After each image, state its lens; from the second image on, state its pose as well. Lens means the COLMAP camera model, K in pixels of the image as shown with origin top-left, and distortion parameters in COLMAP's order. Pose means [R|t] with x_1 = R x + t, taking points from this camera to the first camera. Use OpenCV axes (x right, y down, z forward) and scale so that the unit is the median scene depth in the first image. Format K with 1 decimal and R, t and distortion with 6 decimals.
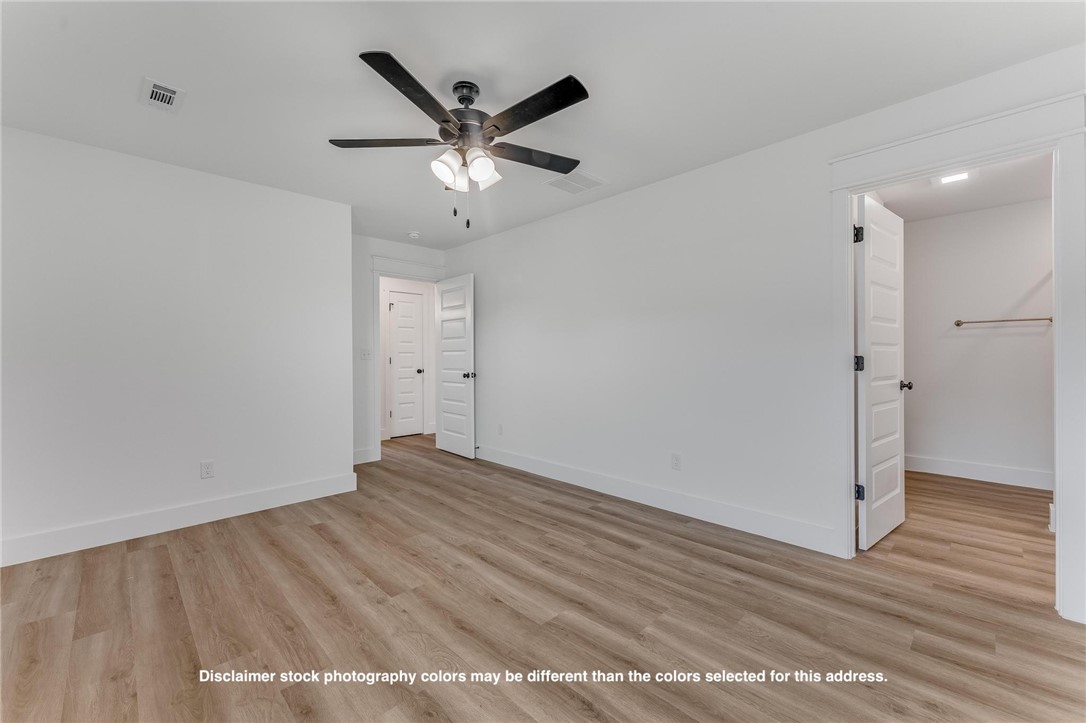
lens RADIAL K [[434.4, 0, 545.3], [0, 434.4, 359.7], [0, 0, 1]] dist [-0.001008, 0.000094]
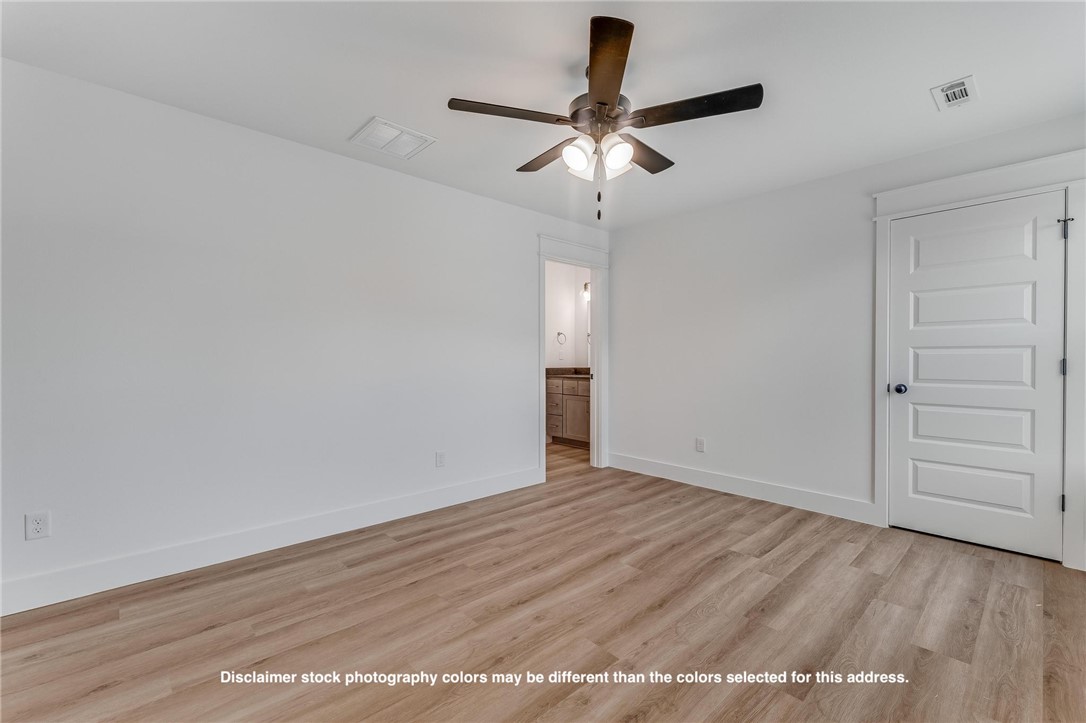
lens RADIAL K [[447.3, 0, 543.0], [0, 447.3, 361.5], [0, 0, 1]] dist [0.001445, 0.000073]
pose [[0.056189, -0.003065, 0.998415, -1.001739], [0.008194, 0.999963, 0.002609, 0.002805], [-0.998387, 0.008034, 0.056212, 0.929185]]
